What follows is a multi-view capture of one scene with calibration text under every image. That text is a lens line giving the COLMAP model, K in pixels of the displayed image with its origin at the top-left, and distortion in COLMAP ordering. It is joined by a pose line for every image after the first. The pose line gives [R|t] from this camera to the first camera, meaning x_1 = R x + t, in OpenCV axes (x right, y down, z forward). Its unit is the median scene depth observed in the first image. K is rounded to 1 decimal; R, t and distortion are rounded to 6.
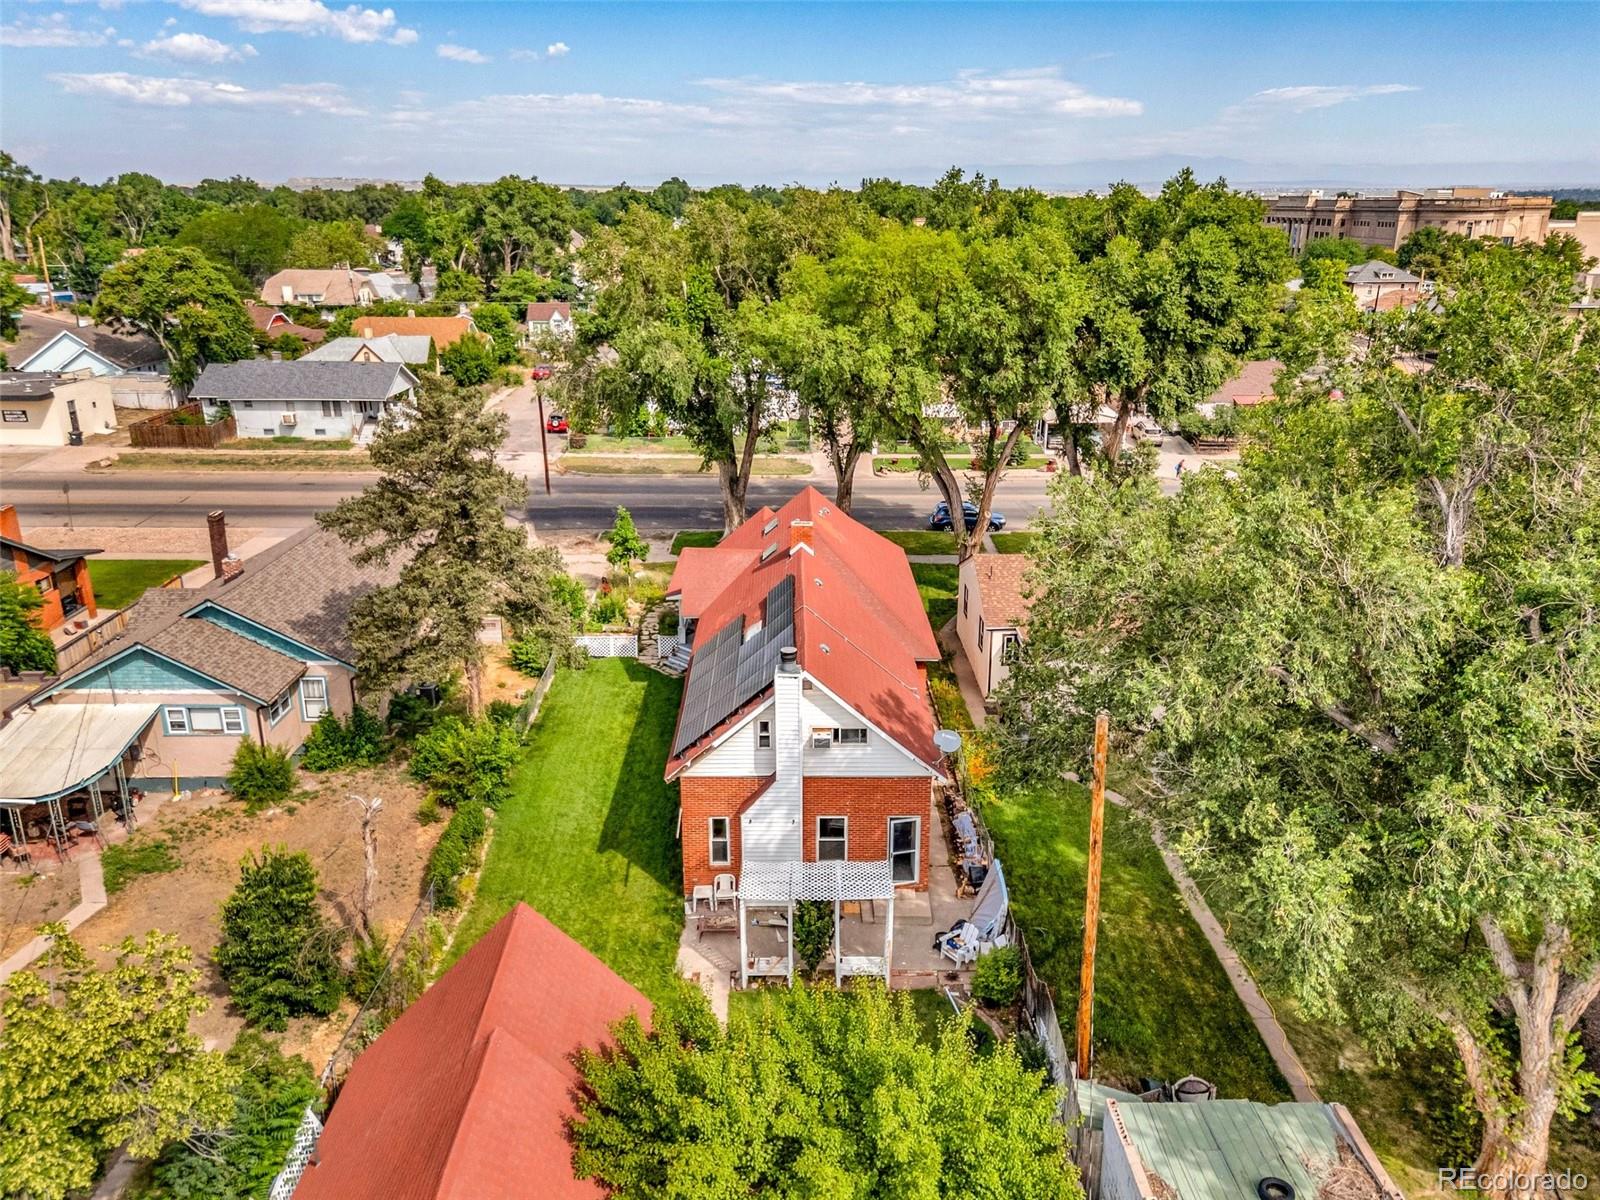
lens RADIAL K [[1173.1, 0, 800.0], [0, 1173.1, 600.0], [0, 0, 1]] dist [0.089585, -0.088798]
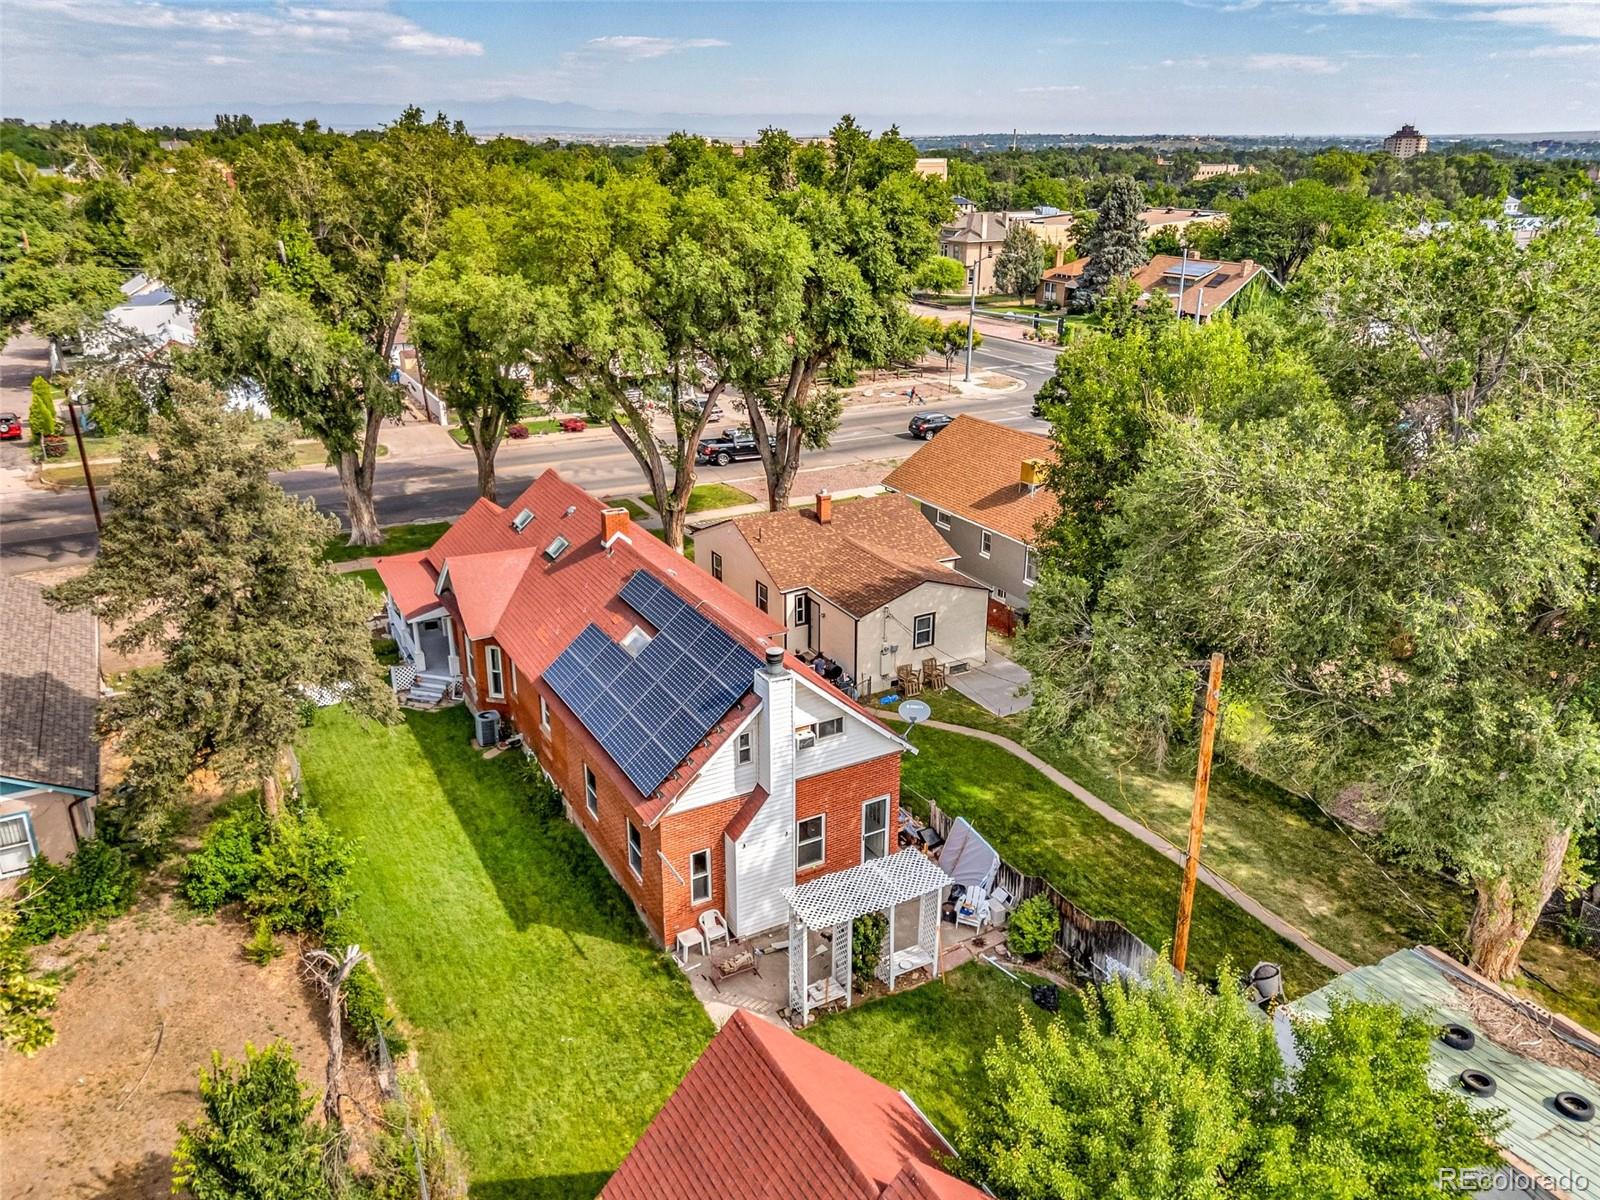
lens RADIAL K [[1173.1, 0, 800.0], [0, 1173.1, 600.0], [0, 0, 1]] dist [0.089585, -0.088798]
pose [[0.878091, -0.171651, 0.446645, -0.235508], [0.152965, 0.985158, 0.077883, -0.038389], [-0.453384, -0.000067, 0.891315, 0.110679]]
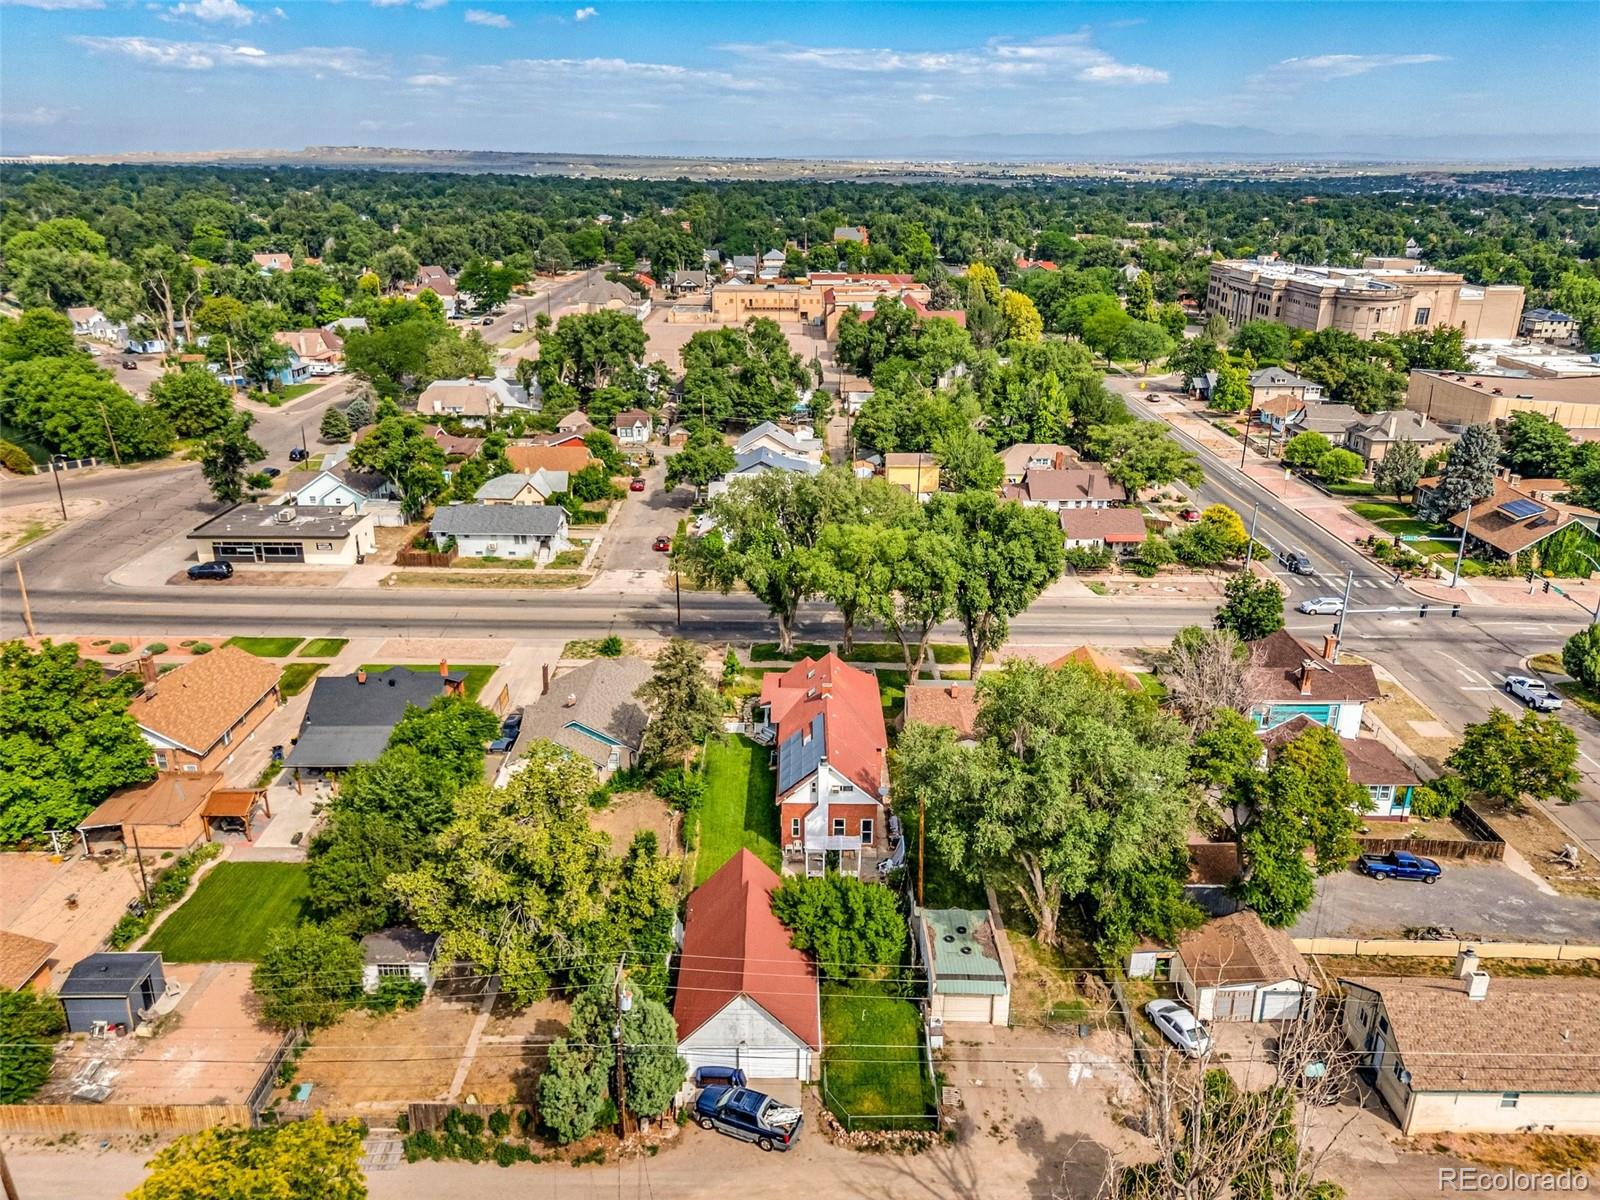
lens RADIAL K [[1173.1, 0, 800.0], [0, 1173.1, 600.0], [0, 0, 1]] dist [0.089585, -0.088798]
pose [[0.999907, 0.009467, -0.009821, -0.024847], [-0.009230, 0.999671, 0.023951, -0.232183], [0.010044, -0.023858, 0.999665, -1.022883]]
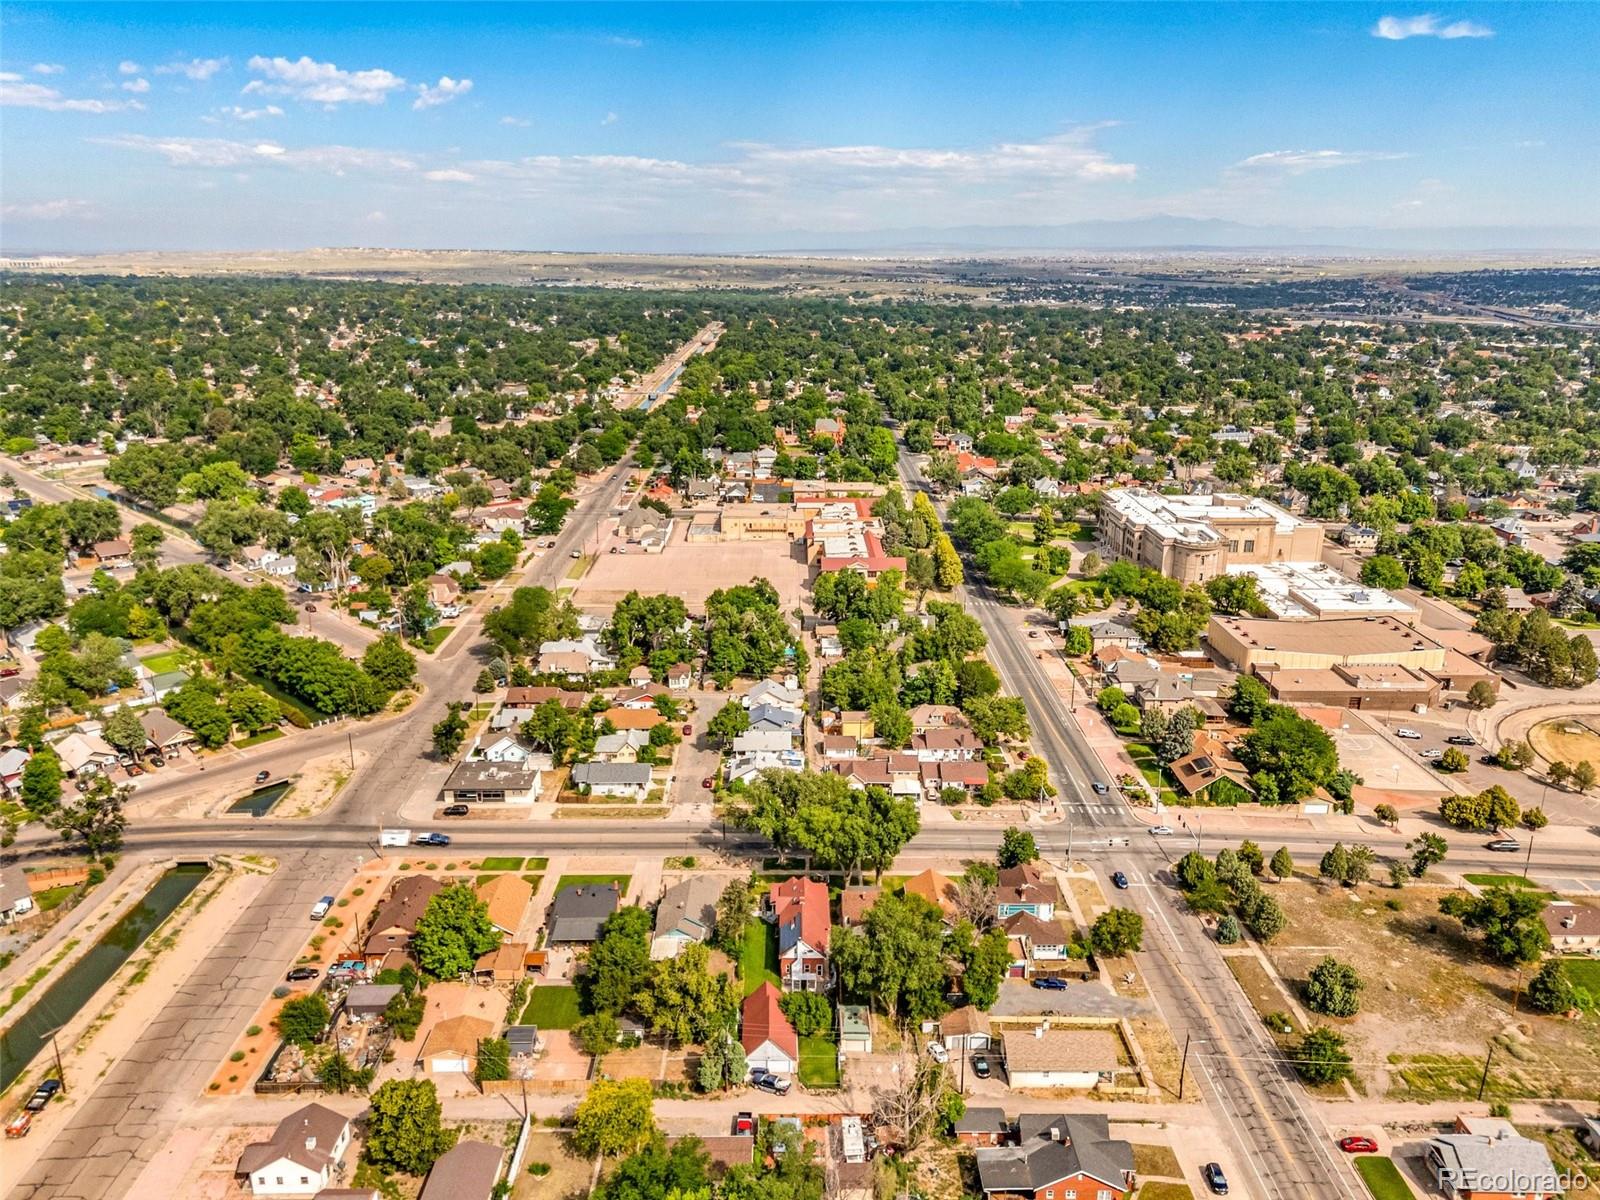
lens RADIAL K [[1169.1, 0, 800.0], [0, 1169.1, 600.0], [0, 0, 1]] dist [0.154889, -0.389098]
pose [[0.999995, 0.003141, -0.000737, -0.006111], [-0.003170, 0.999028, -0.043959, -0.881809], [0.000598, 0.043961, 0.999033, -3.192470]]
